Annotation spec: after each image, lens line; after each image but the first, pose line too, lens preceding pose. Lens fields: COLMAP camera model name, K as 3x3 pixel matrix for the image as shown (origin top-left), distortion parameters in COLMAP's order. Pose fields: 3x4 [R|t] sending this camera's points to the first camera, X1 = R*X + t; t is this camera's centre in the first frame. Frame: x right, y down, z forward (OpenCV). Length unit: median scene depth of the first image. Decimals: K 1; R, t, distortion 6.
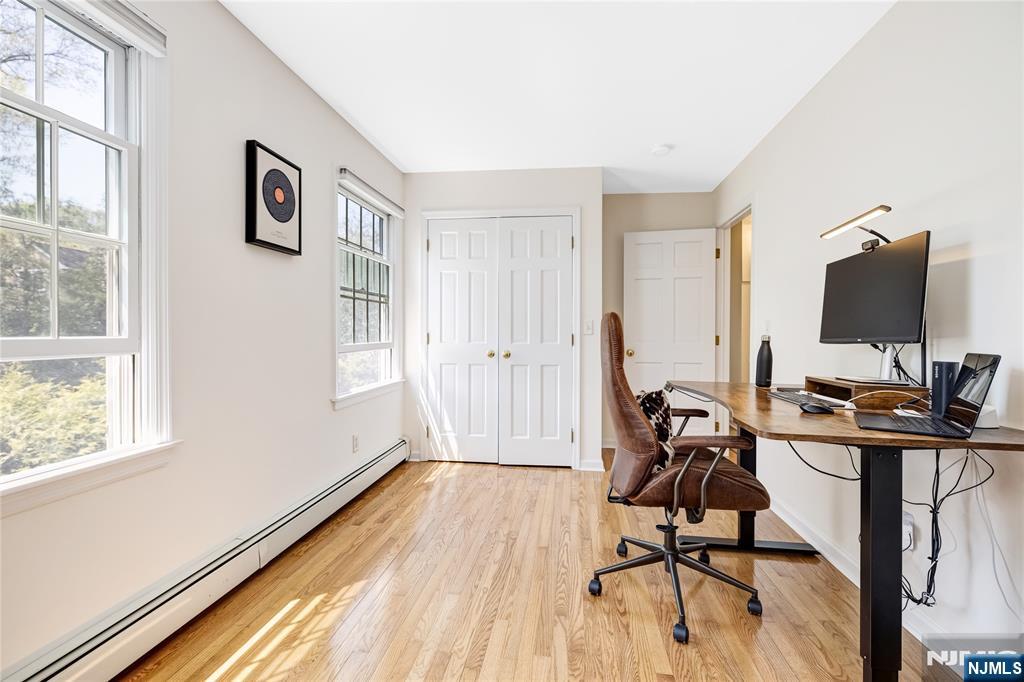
lens RADIAL K [[434.3, 0, 519.9], [0, 434.3, 338.7], [0, 0, 1]] dist [0.004654, -0.001198]
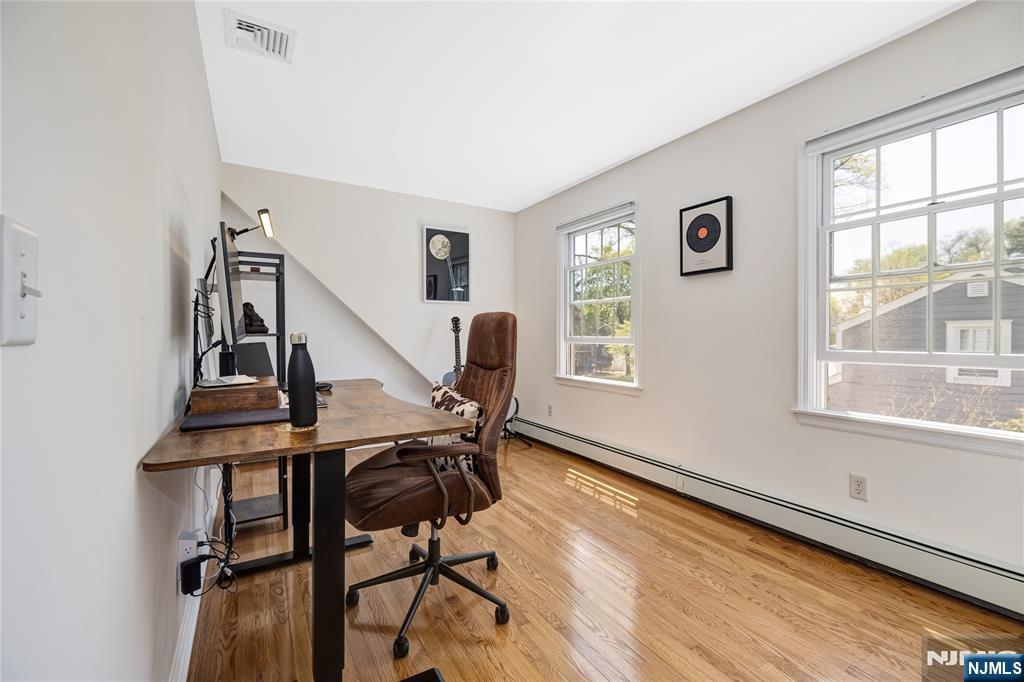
lens RADIAL K [[434.3, 0, 518.3], [0, 434.3, 335.6], [0, 0, 1]] dist [0.004654, -0.001198]
pose [[-0.777554, -0.004609, -0.628799, 0.850868], [-0.012711, 0.999884, 0.008389, -0.019372], [0.628688, 0.014515, -0.777522, 1.958636]]
